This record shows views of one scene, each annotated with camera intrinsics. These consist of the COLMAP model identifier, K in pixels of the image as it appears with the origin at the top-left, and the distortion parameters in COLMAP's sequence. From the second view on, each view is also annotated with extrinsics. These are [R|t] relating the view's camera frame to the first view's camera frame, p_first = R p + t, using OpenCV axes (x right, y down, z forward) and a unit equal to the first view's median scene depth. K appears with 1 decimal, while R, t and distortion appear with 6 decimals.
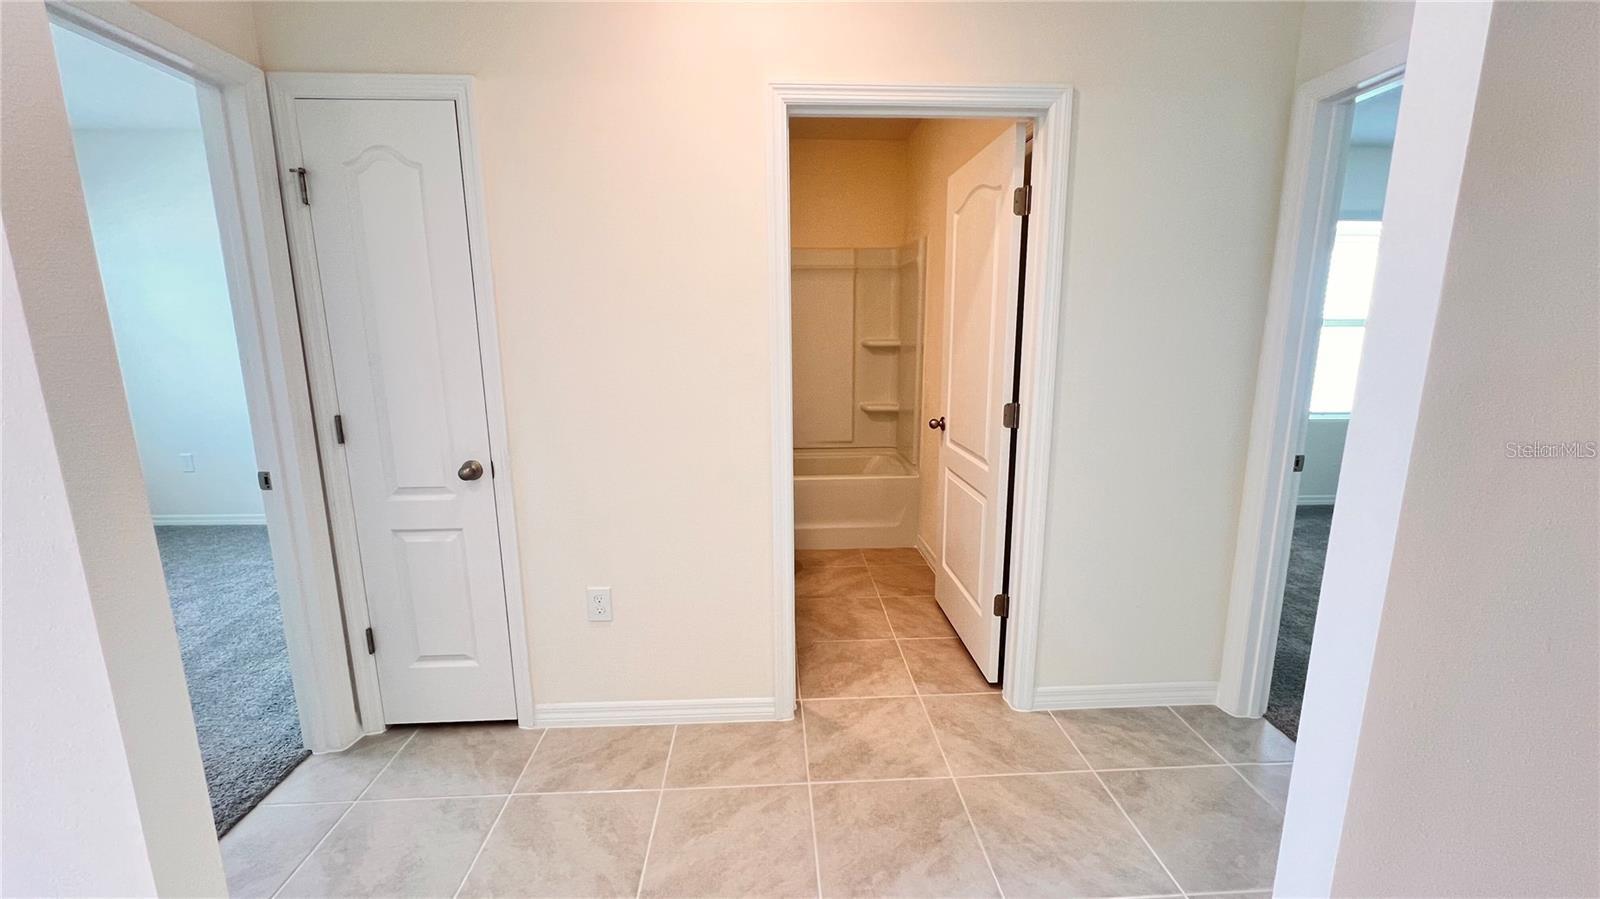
lens RADIAL K [[642.9, 0, 797.8], [0, 642.9, 453.1], [0, 0, 1]] dist [0.003994, -0.000385]
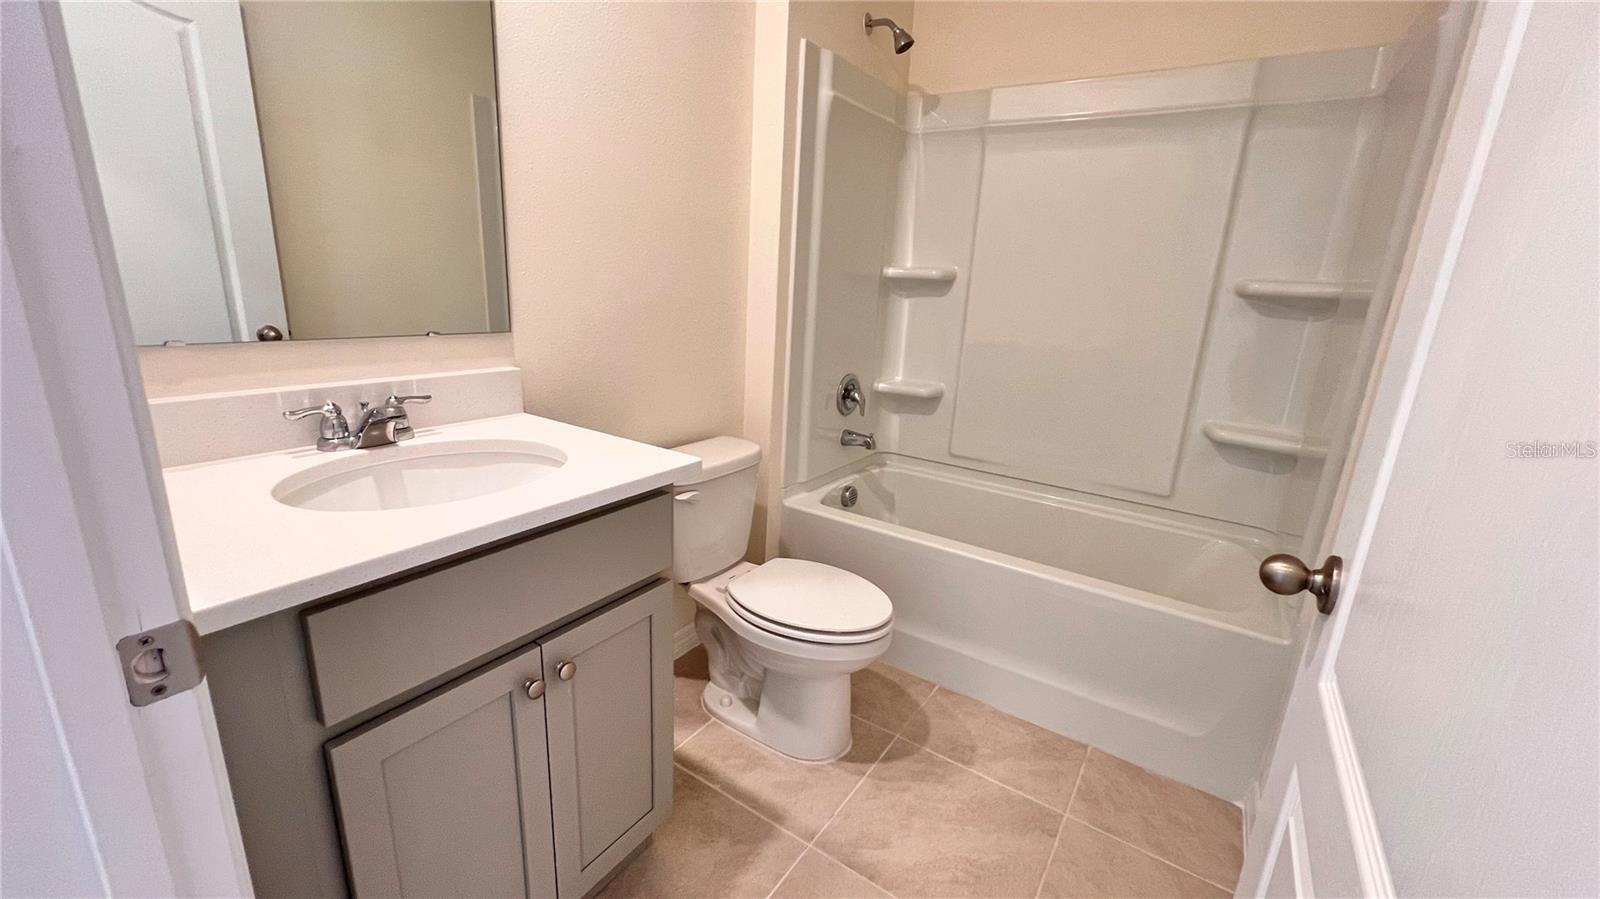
lens RADIAL K [[642.9, 0, 803.3], [0, 642.9, 453.3], [0, 0, 1]] dist [0.003994, -0.000385]
pose [[0.802472, 0.199720, -0.562273, 0.136142], [-0.159402, 0.979827, 0.120538, -0.066685], [0.575004, -0.007101, 0.818120, 0.476731]]
